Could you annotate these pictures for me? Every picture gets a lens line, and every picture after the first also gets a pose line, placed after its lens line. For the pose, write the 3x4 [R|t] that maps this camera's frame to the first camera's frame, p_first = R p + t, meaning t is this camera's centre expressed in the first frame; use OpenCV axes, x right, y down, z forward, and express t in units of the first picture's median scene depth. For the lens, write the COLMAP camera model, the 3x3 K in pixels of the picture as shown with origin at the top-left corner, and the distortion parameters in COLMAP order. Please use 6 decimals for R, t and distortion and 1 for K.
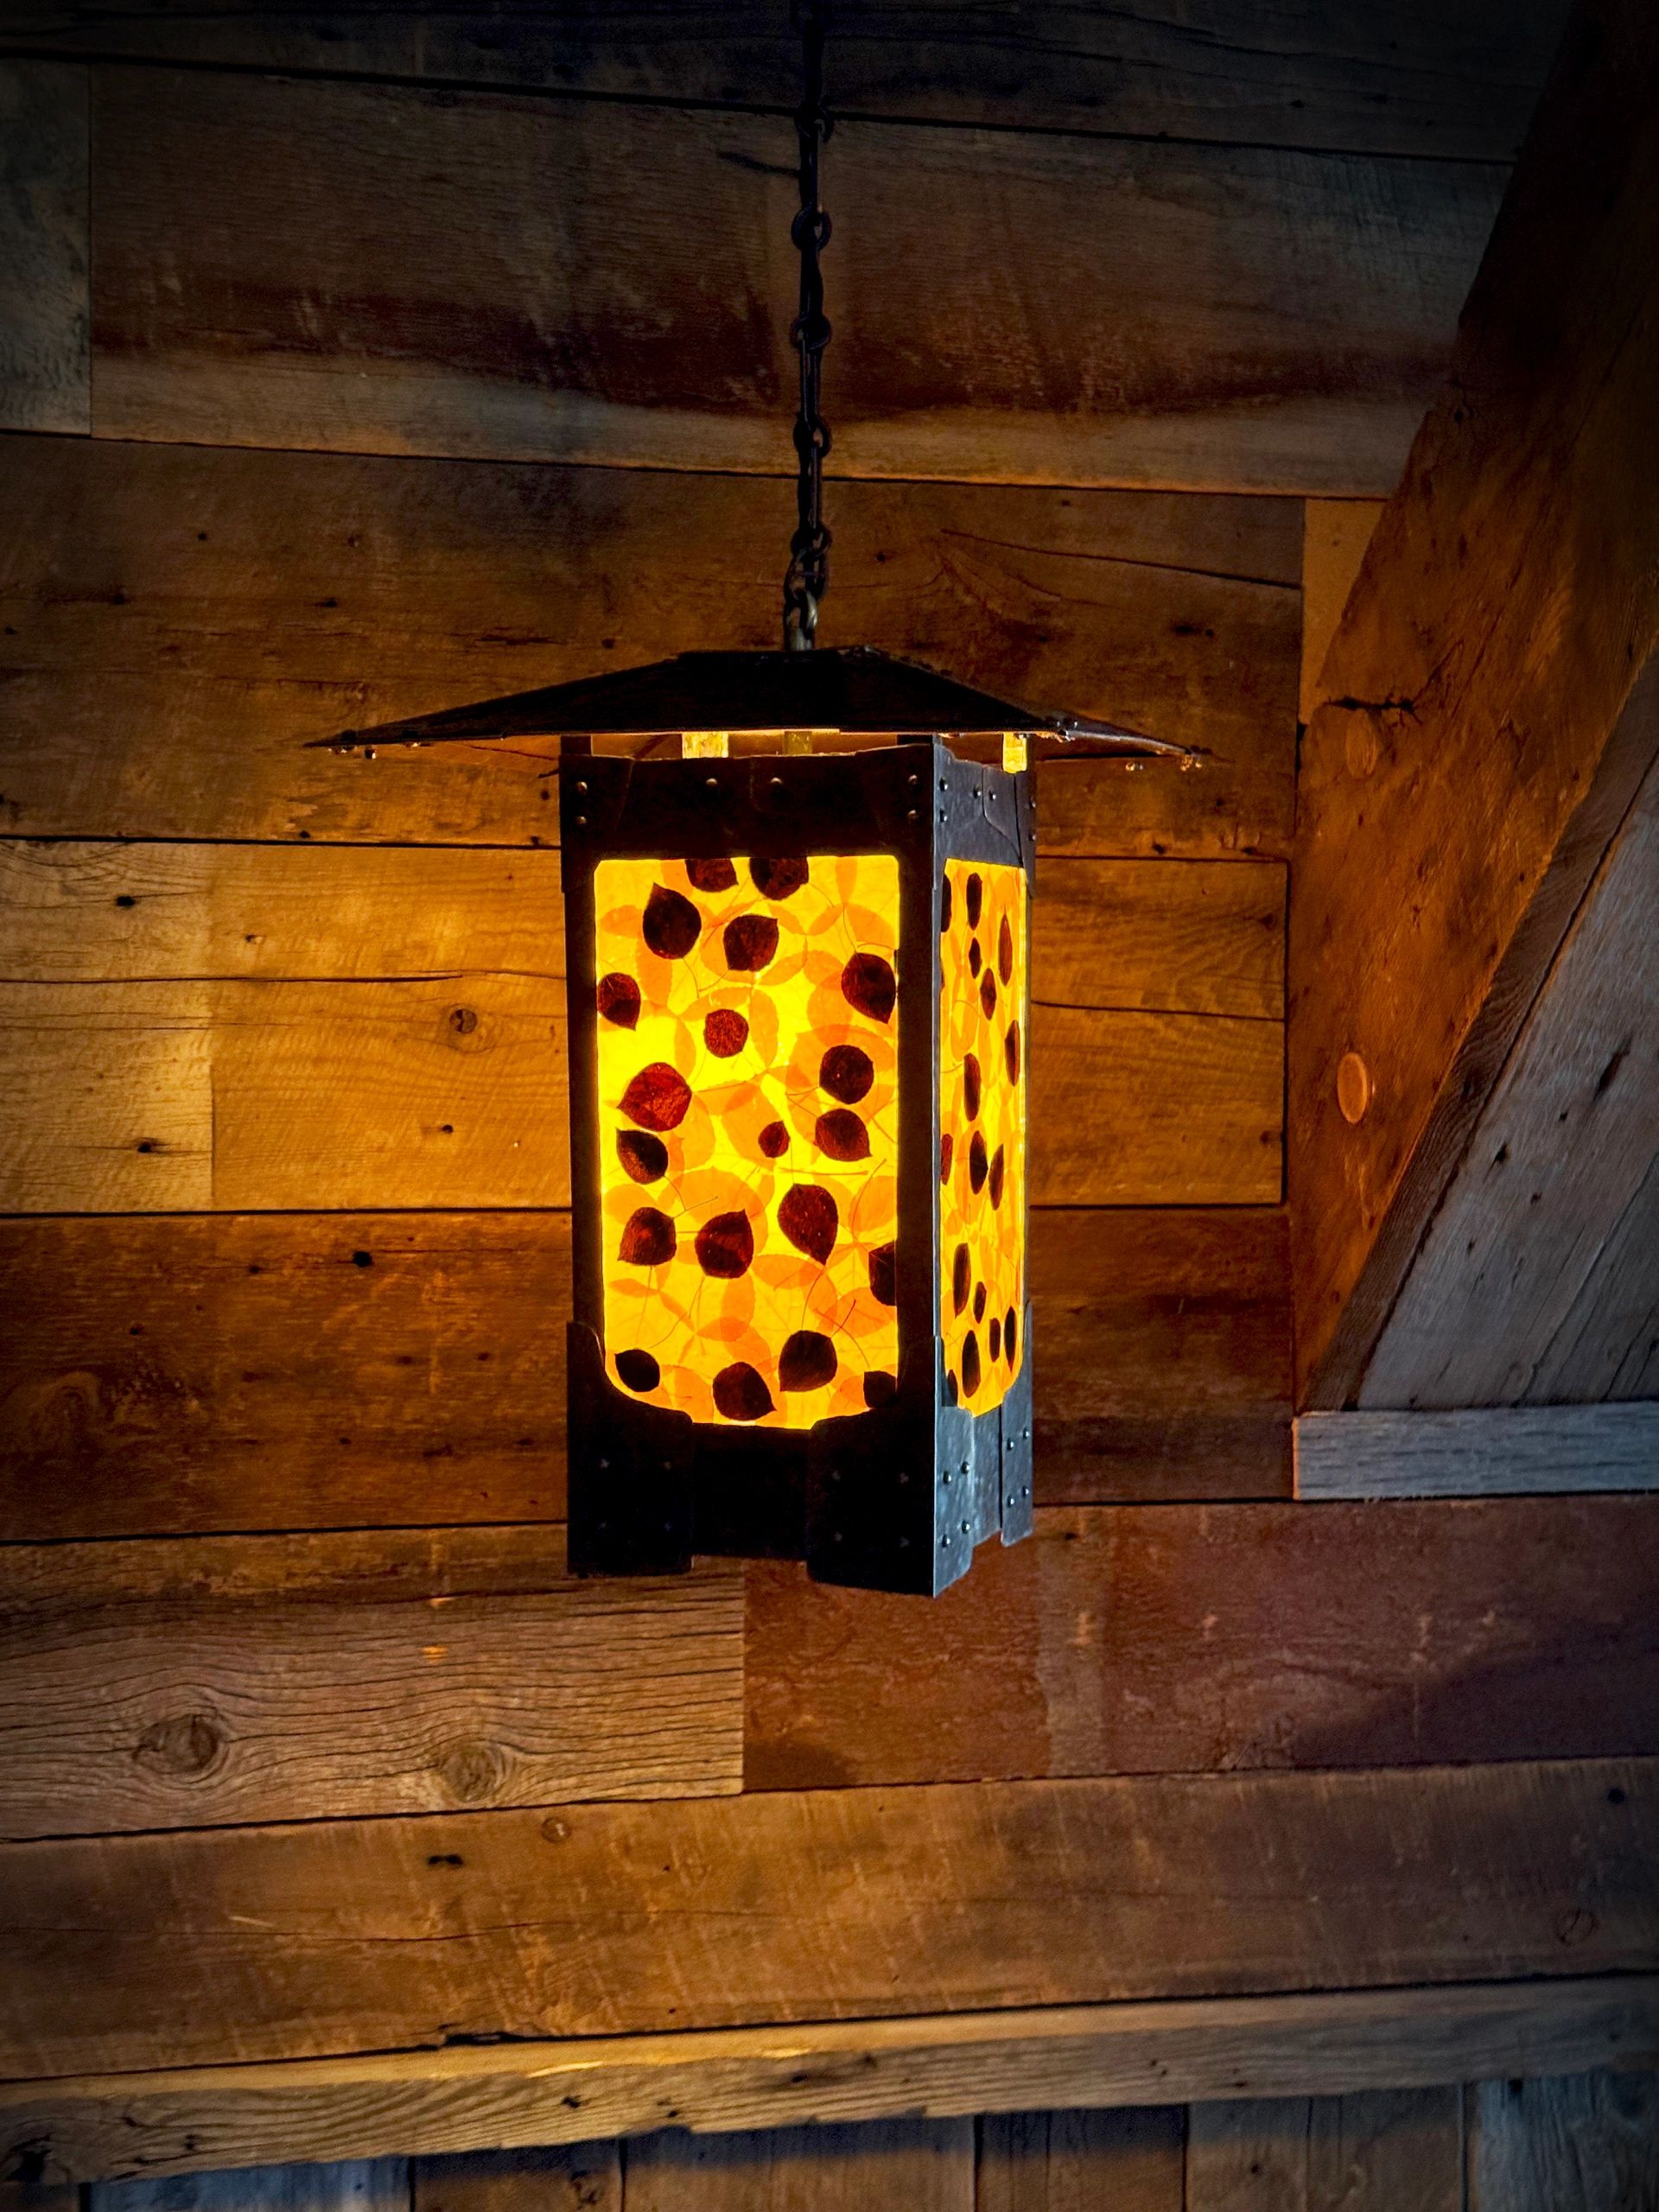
lens RADIAL K [[2995.9, 0, 812.8], [0, 2995.9, 1149.0], [0, 0, 1]] dist [0.089007, 0.000000]
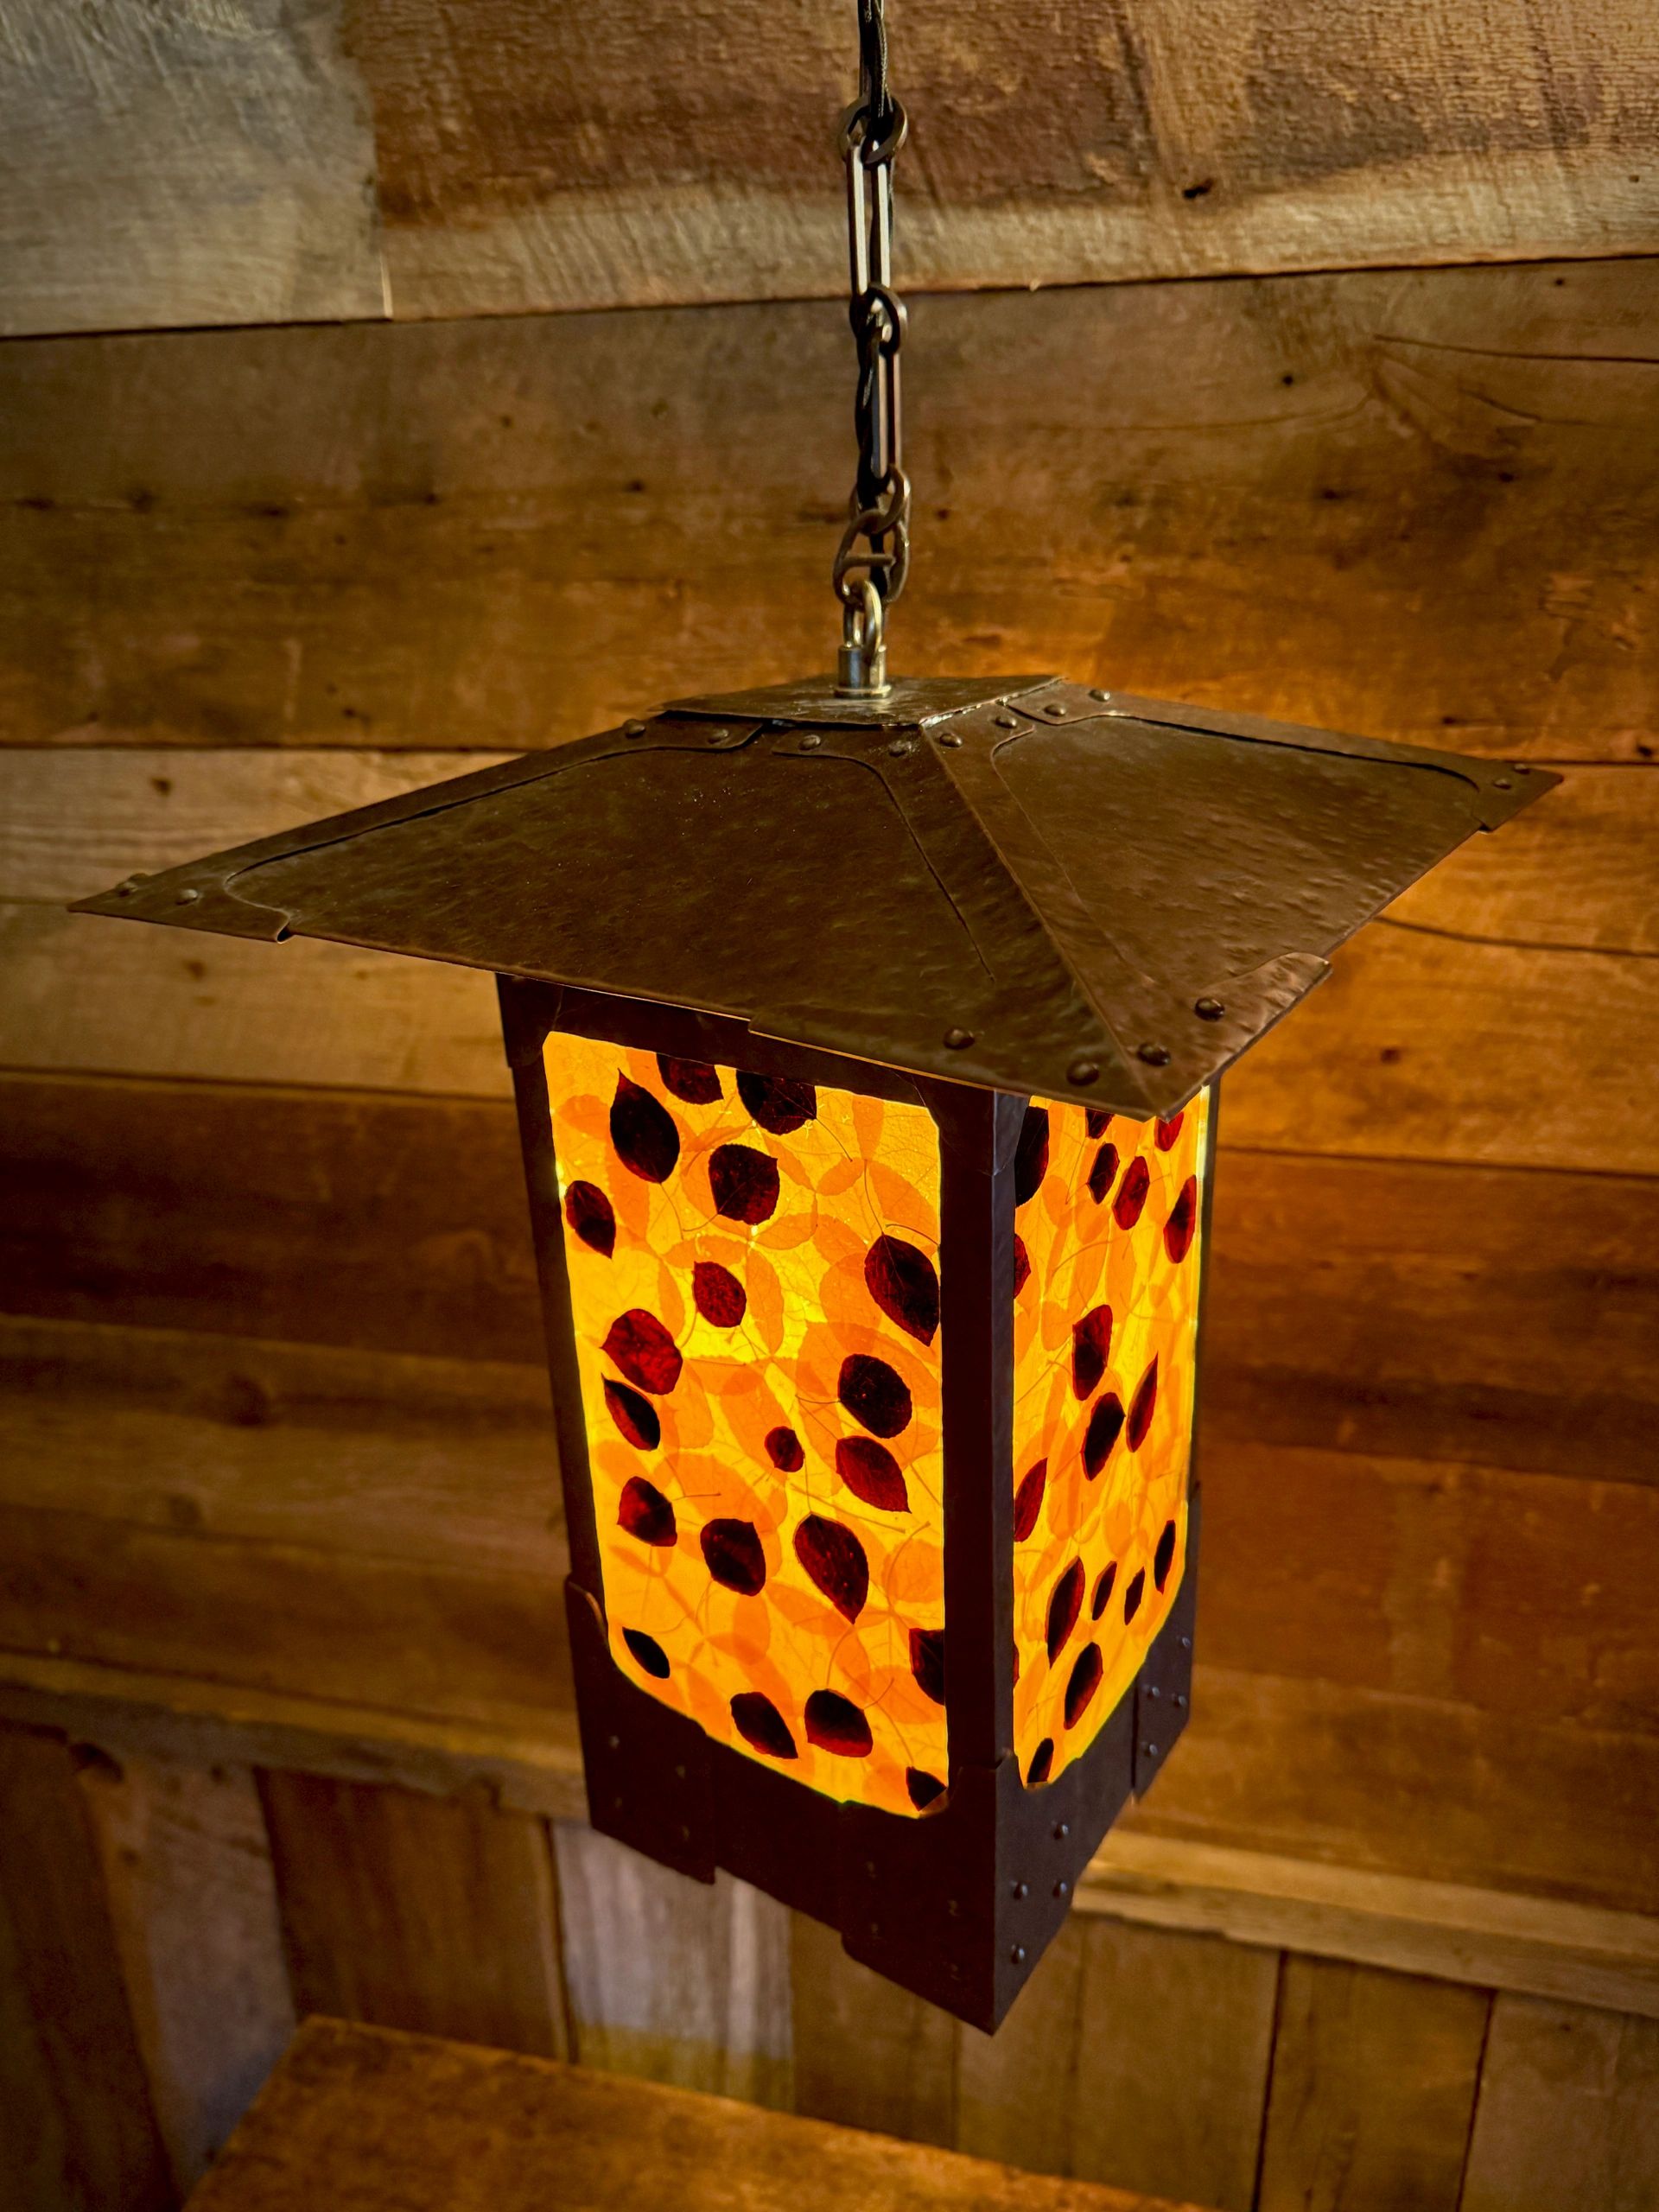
lens RADIAL K [[1510.6, 0, 863.5], [0, 1510.6, 1016.7], [0, 0, 1]] dist [-0.005367, -0.012085]
pose [[0.901682, 0.116990, -0.416272, 0.108458], [0.011800, 0.955687, 0.294149, -0.159427], [0.432238, -0.270141, 0.860345, 0.585136]]
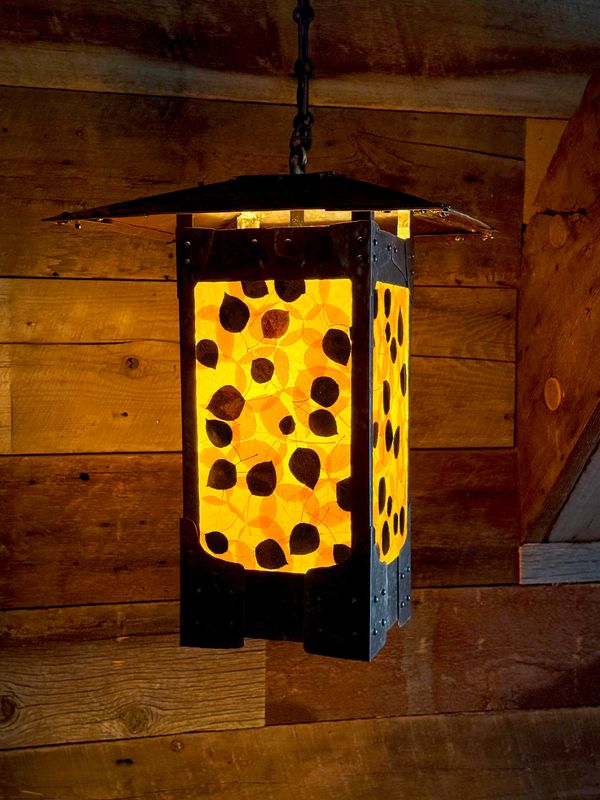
lens RADIAL K [[1083.5, 0, 286.3], [0, 1083.5, 415.1], [0, 0, 1]] dist [0.089007, 0.000000]
pose [[0.999937, -0.001638, 0.011149, -0.016941], [0.001542, 0.999962, 0.008615, -0.012593], [-0.011163, -0.008598, 0.999901, 0.235863]]
